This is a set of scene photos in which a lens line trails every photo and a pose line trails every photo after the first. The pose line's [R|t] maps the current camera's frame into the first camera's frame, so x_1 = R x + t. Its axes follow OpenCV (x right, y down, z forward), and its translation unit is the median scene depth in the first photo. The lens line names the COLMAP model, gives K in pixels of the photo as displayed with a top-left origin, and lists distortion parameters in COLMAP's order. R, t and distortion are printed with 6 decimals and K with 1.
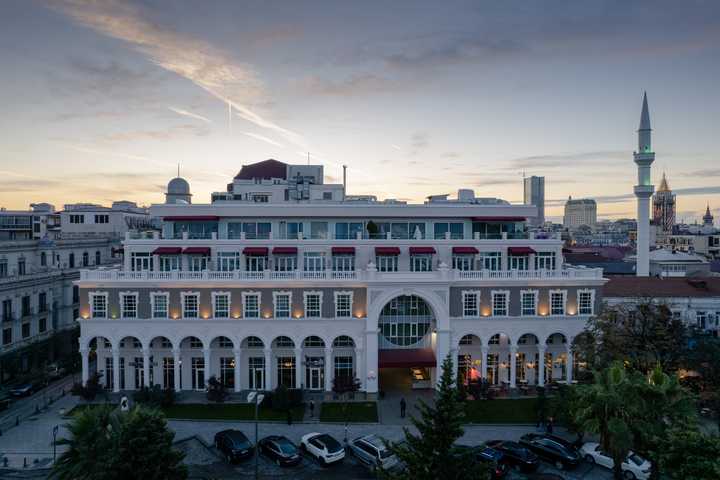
lens RADIAL K [[469.5, 0, 360.0], [0, 469.5, 240.0], [0, 0, 1]] dist [-0.007613, 0.000012]
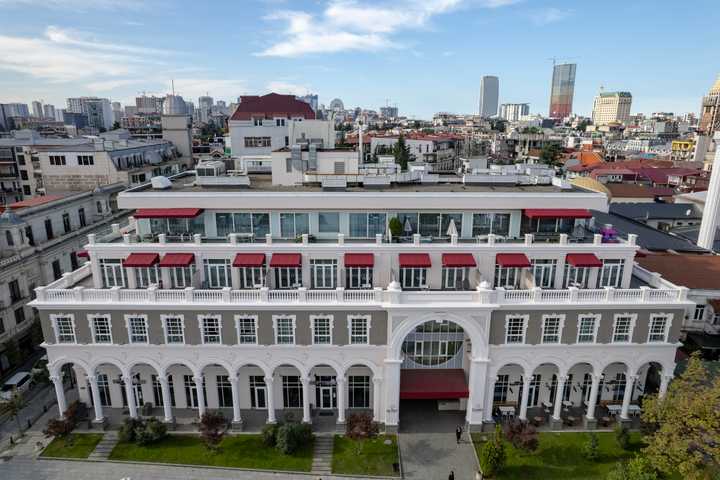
lens RADIAL K [[469.5, 0, 360.0], [0, 469.5, 240.0], [0, 0, 1]] dist [-0.007613, 0.000012]
pose [[0.999463, 0.010378, -0.031075, -0.009217], [-0.002841, 0.972386, 0.233362, -0.197225], [0.032638, -0.233148, 0.971893, 0.230557]]
